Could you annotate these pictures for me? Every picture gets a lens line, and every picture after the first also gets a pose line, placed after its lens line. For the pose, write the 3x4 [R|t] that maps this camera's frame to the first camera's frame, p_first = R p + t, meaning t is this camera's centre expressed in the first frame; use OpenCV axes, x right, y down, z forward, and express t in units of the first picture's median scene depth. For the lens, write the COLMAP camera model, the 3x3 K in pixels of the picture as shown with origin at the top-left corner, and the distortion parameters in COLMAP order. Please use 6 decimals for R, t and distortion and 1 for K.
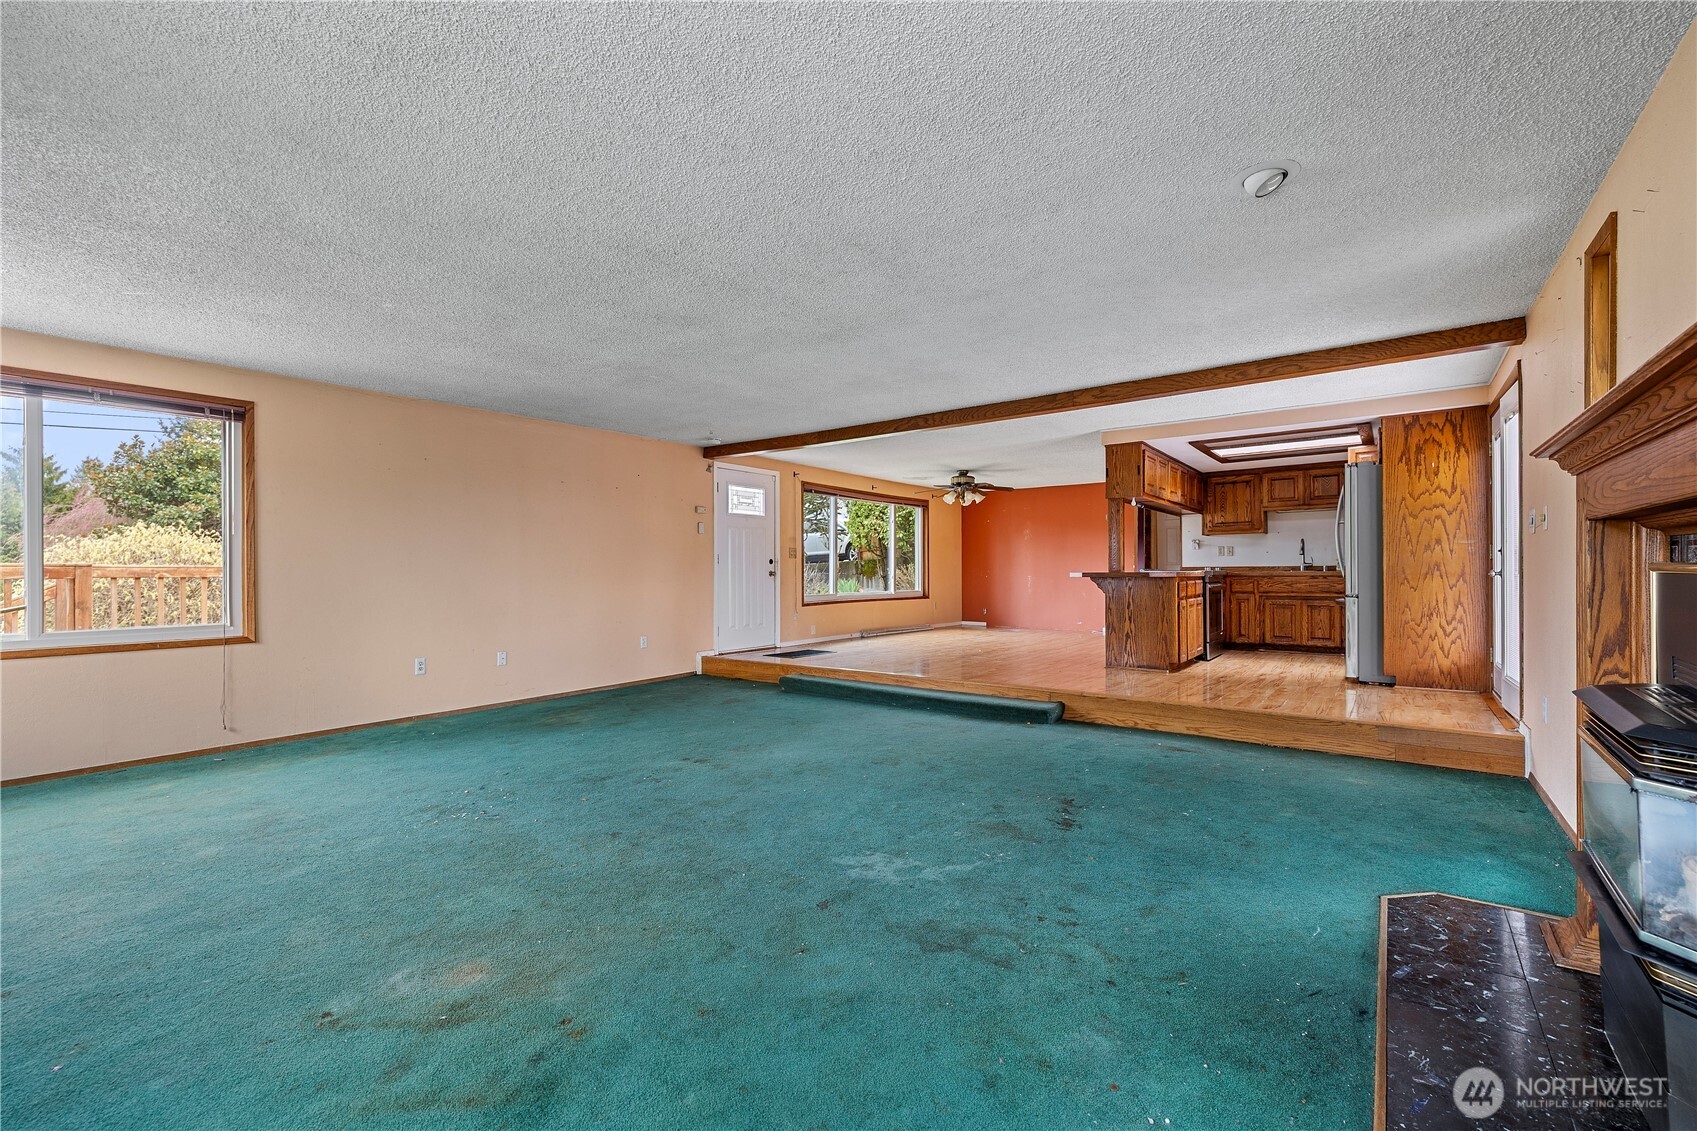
lens RADIAL K [[717.1, 0, 850.5], [0, 717.1, 569.2], [0, 0, 1]] dist [-0.000459, 0.000041]
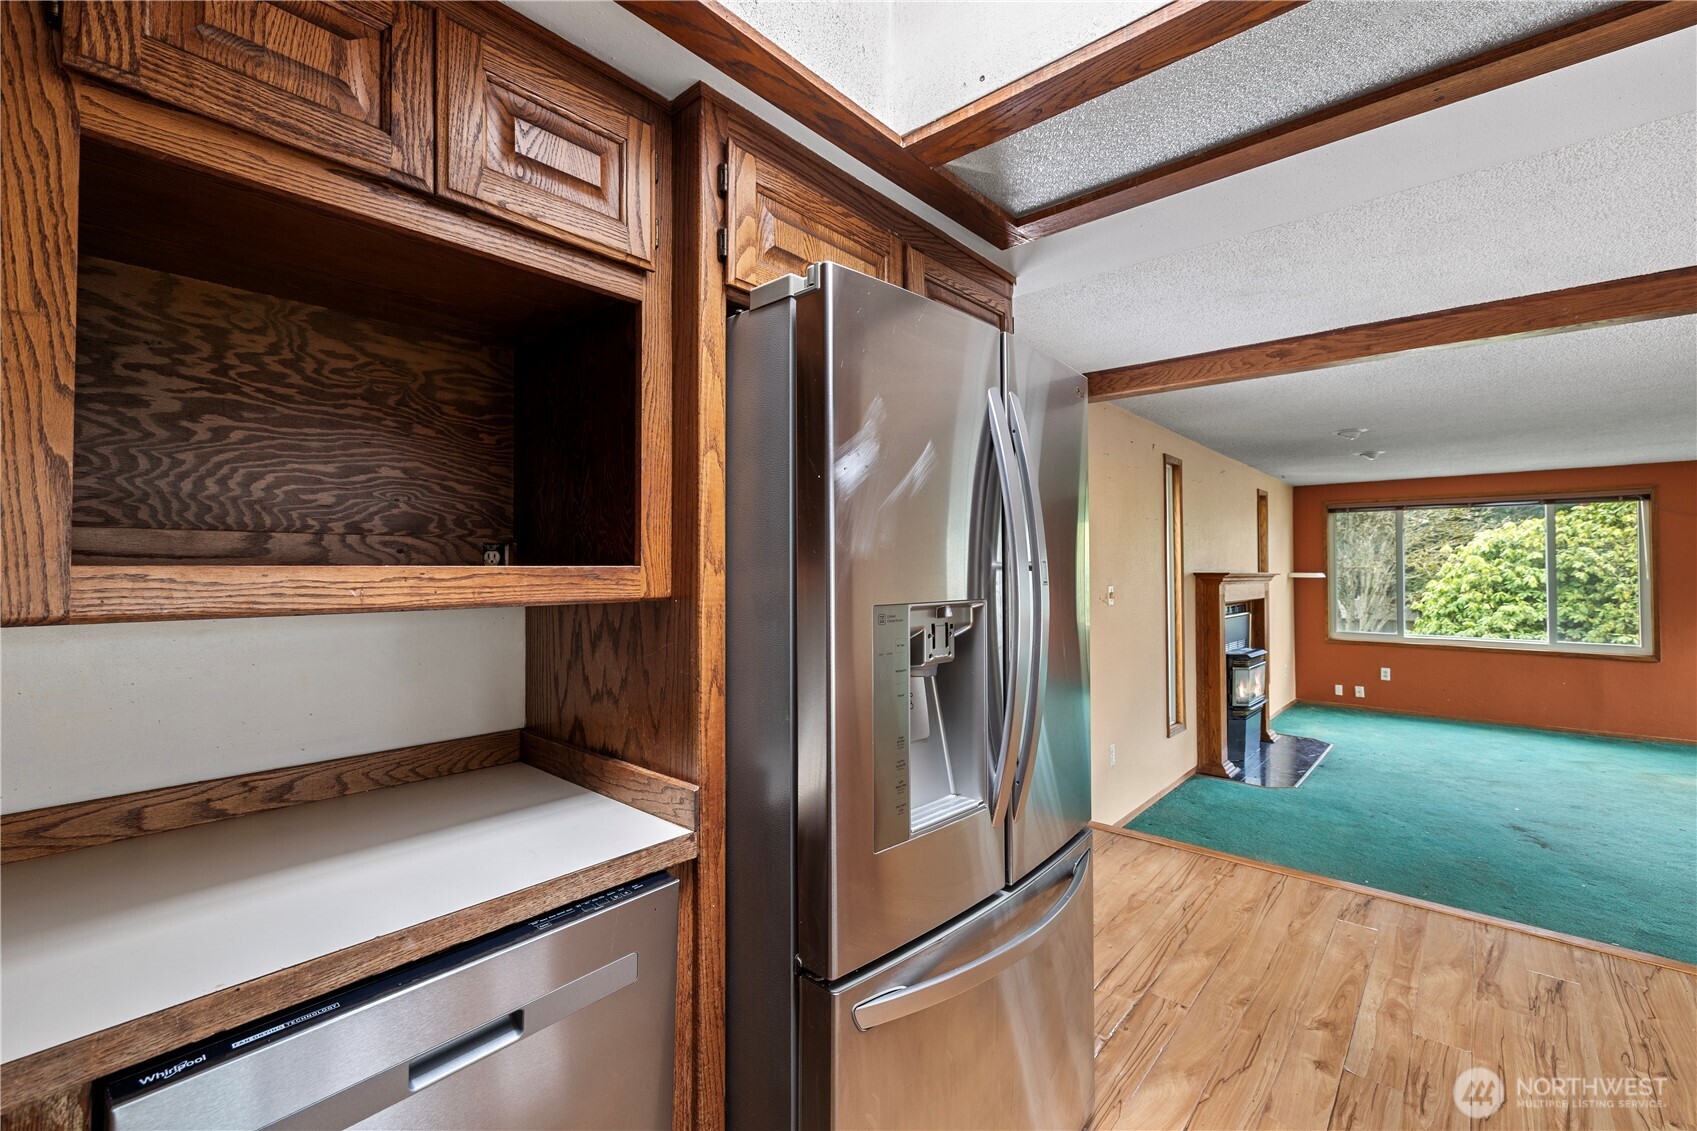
lens RADIAL K [[716.1, 0, 845.8], [0, 716.1, 554.9], [0, 0, 1]] dist [0.001503, 0.000232]
pose [[-0.996945, 0.006388, 0.077844, 0.543285], [0.004741, 0.999761, -0.021325, -0.048162], [-0.077961, -0.020890, -0.996737, 0.923660]]
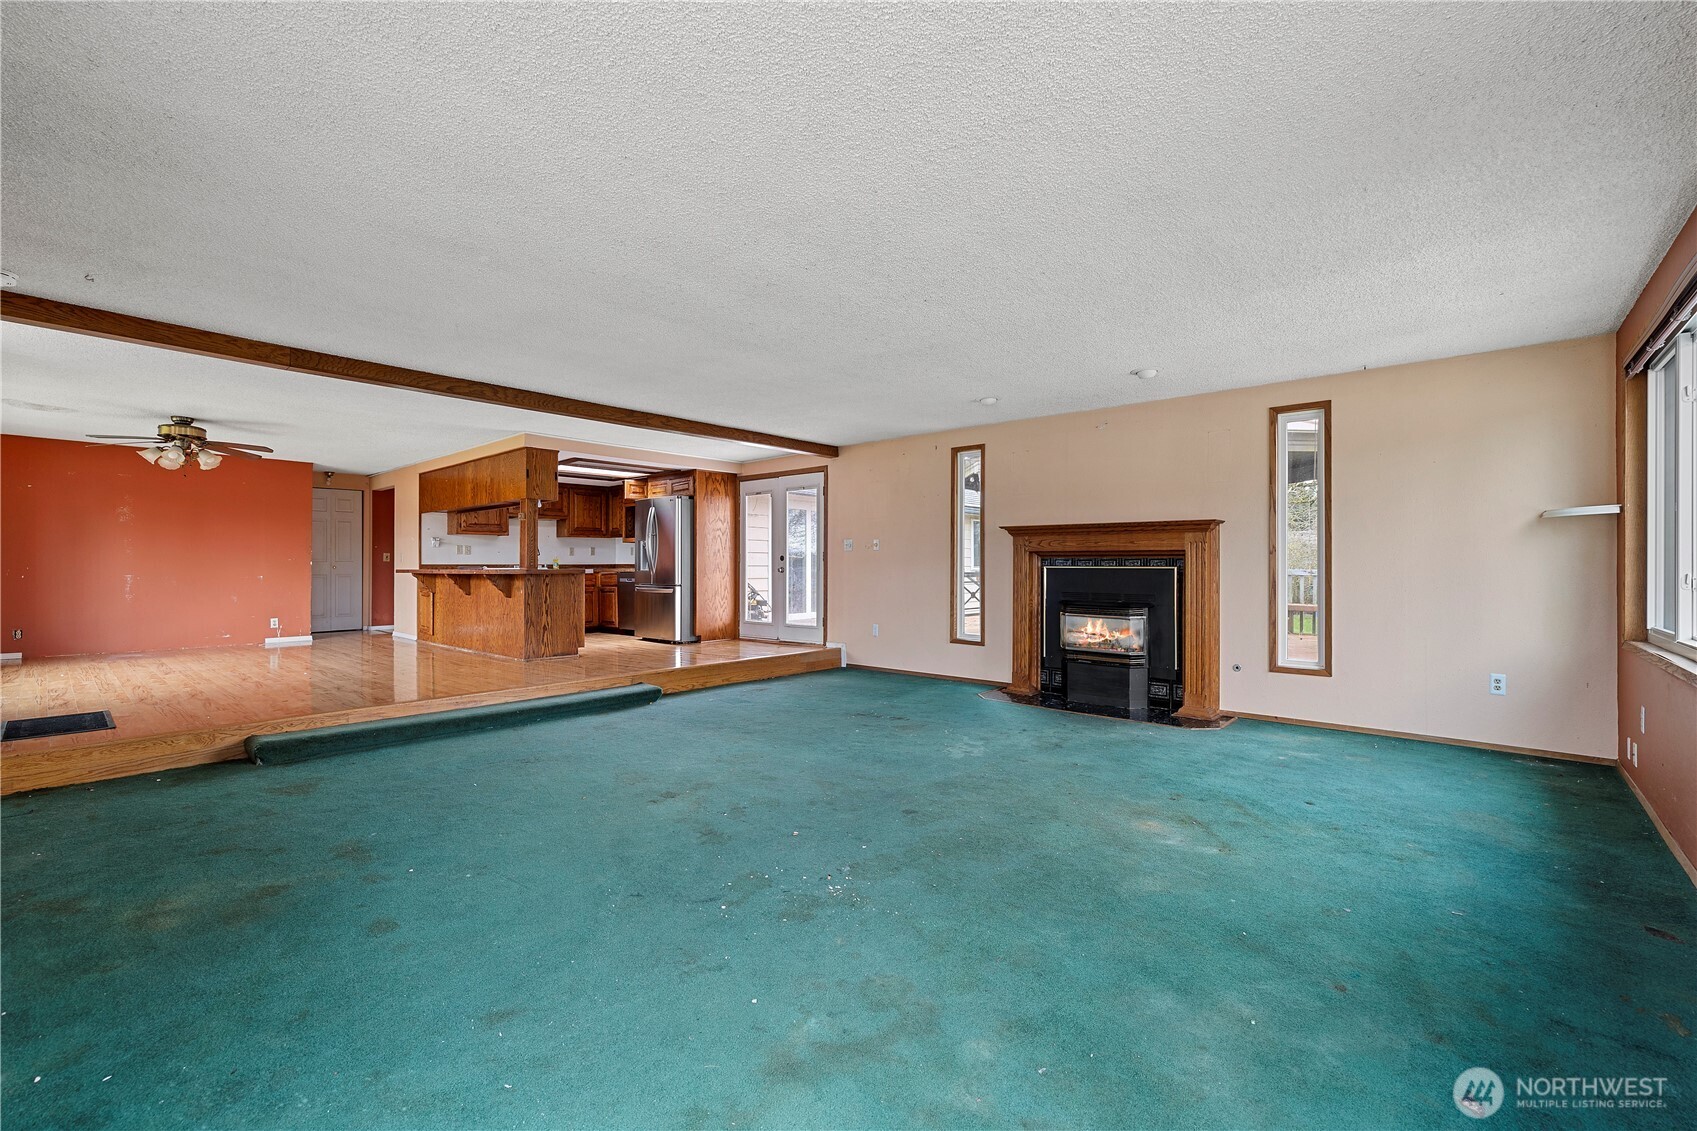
lens RADIAL K [[713.2, 0, 848.5], [0, 713.2, 565.5], [0, 0, 1]] dist [0.001298, -0.000059]
pose [[0.080031, 0.007210, 0.996766, -0.522106], [-0.003156, 0.999971, -0.006980, 0.003858], [-0.996787, -0.002587, 0.080051, 0.375603]]
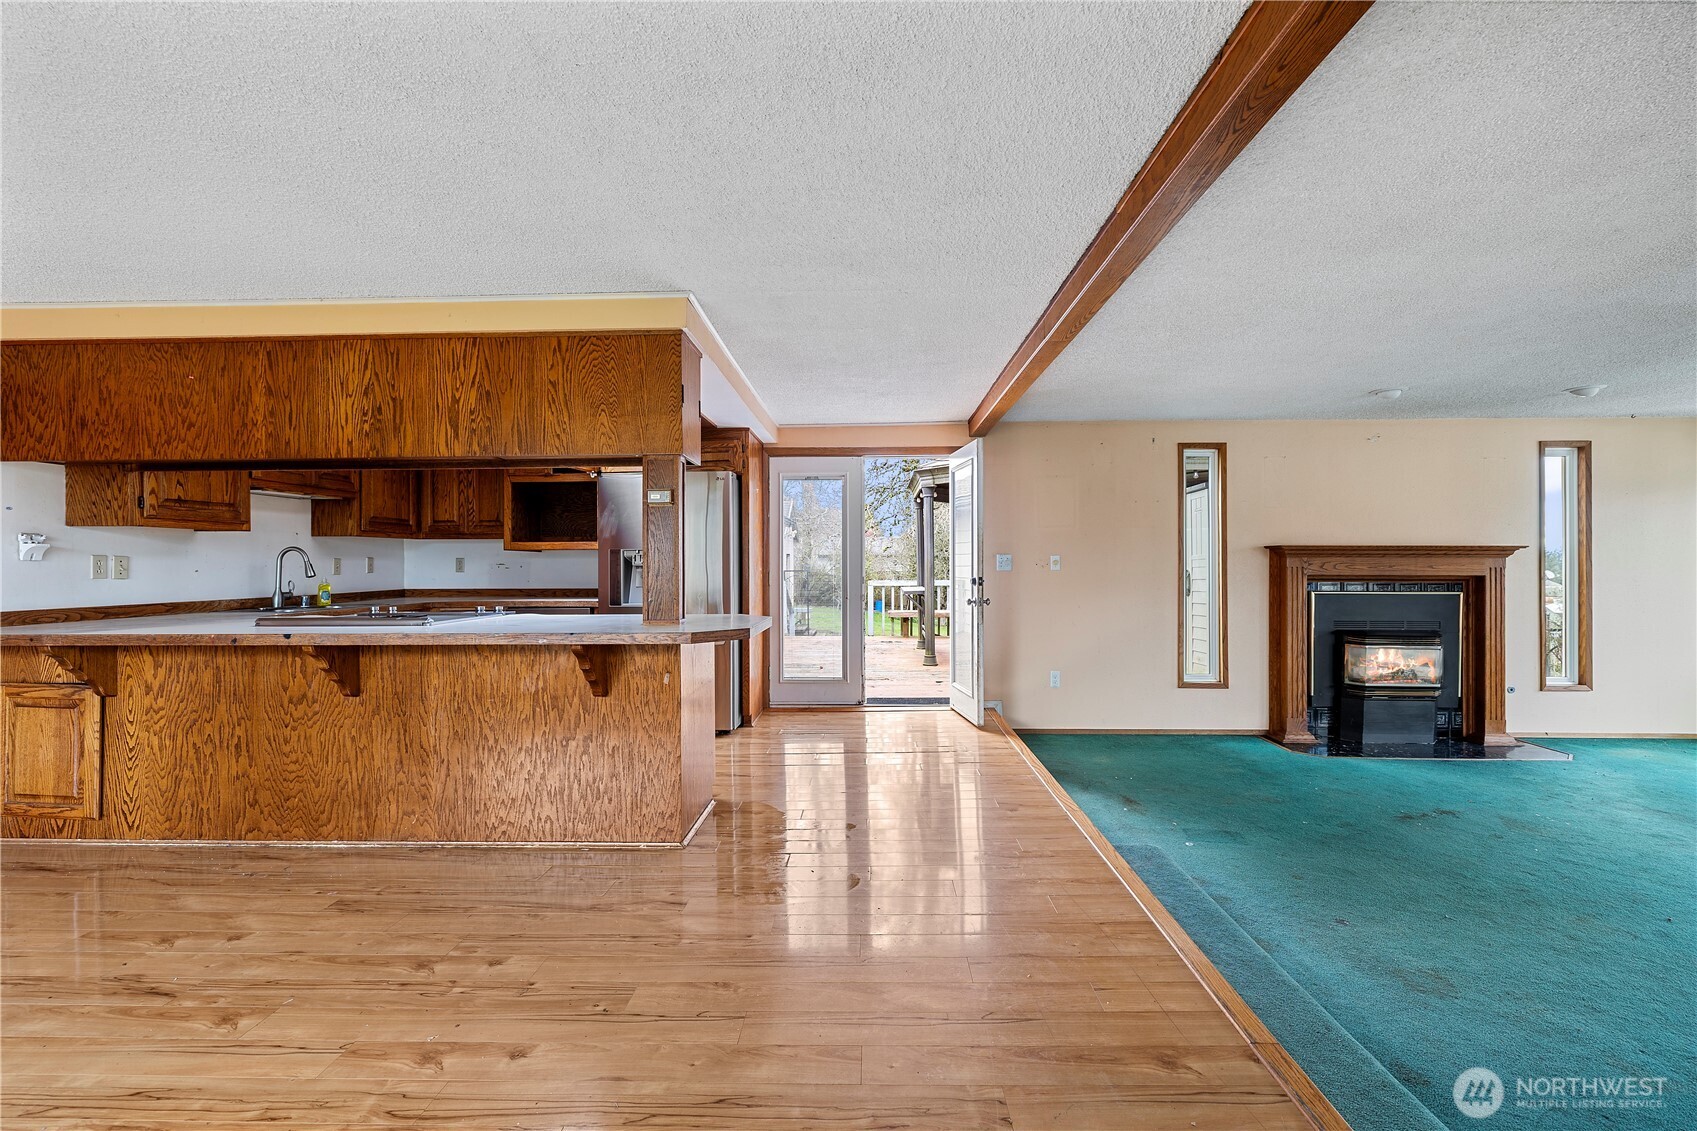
lens RADIAL K [[713.2, 0, 848.5], [0, 713.2, 565.5], [0, 0, 1]] dist [0.001298, -0.000059]
pose [[-0.573935, 0.007450, 0.818867, -0.043636], [0.004318, 0.999972, -0.006072, -0.023596], [-0.818889, 0.000051, -0.573951, 0.963254]]
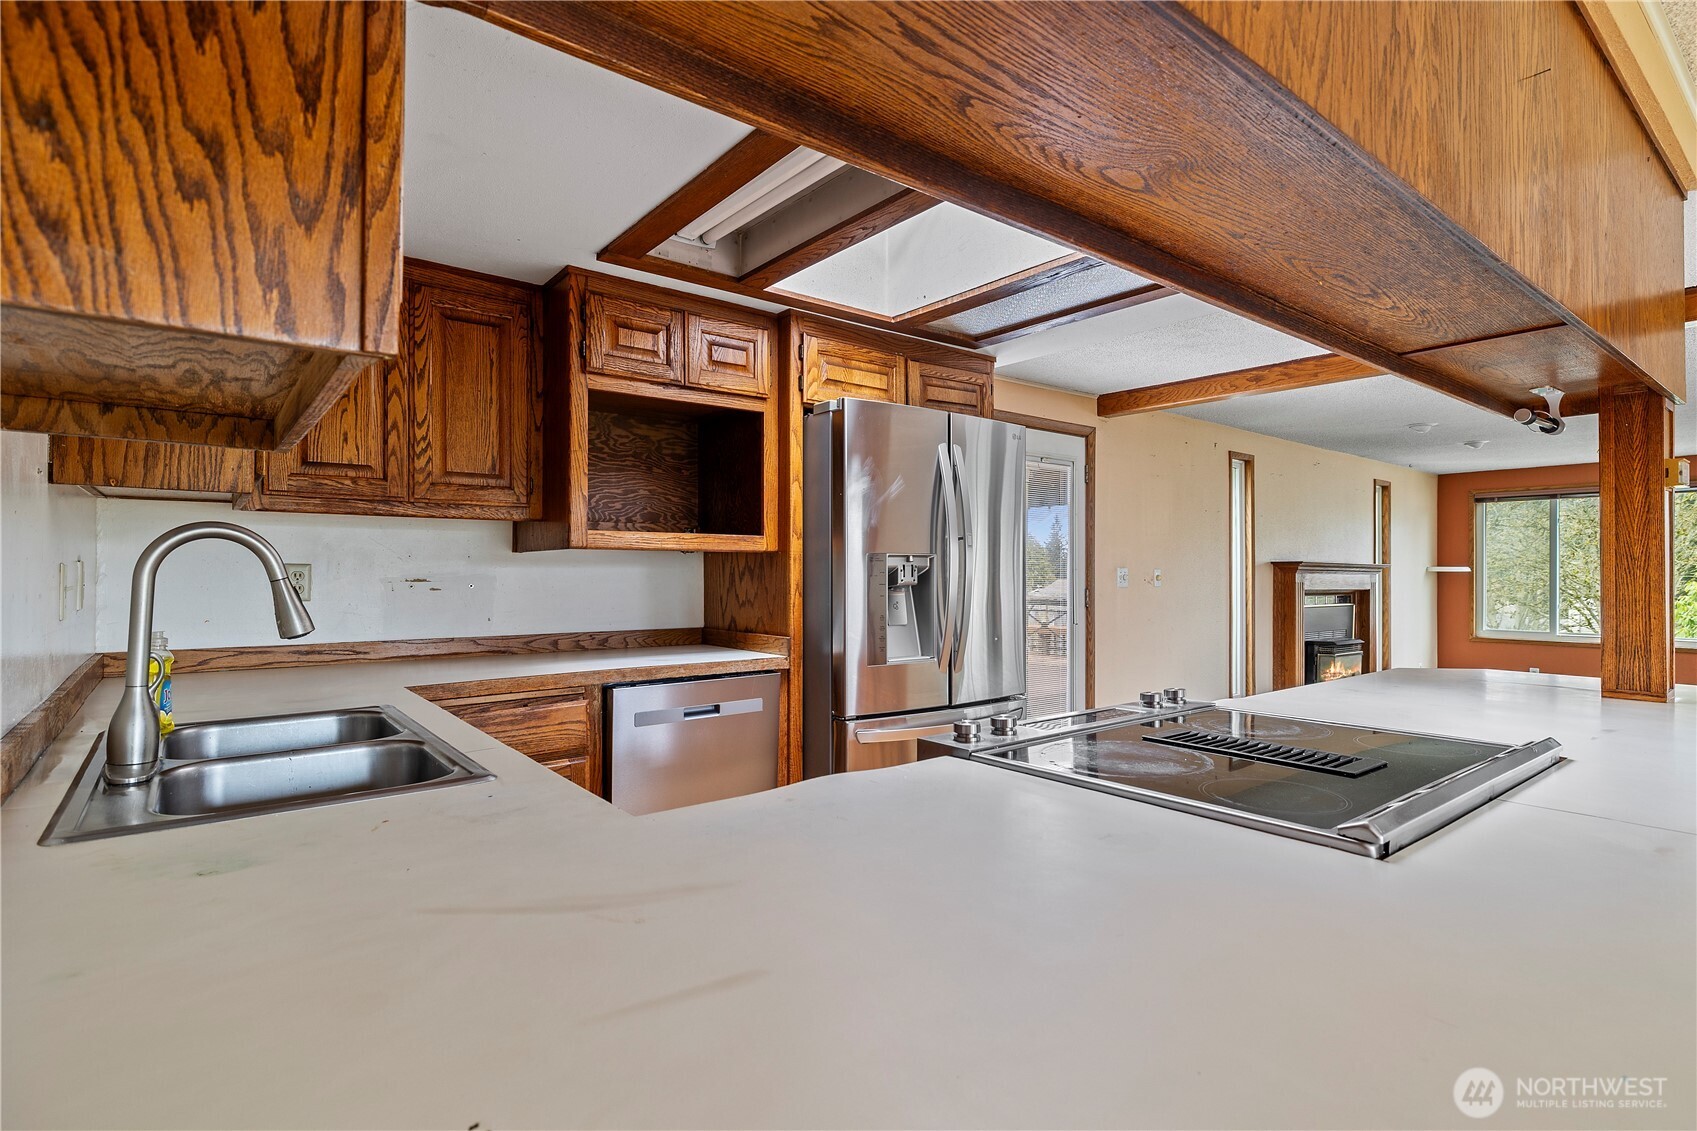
lens RADIAL K [[835.7, 0, 853.7], [0, 835.7, 567.1], [0, 0, 1]] dist [-0.003872, -0.000802]
pose [[-0.968711, 0.003670, 0.248162, 0.468673], [0.001445, 0.999957, -0.009148, -0.032387], [-0.248185, -0.008503, -0.968675, 1.122627]]
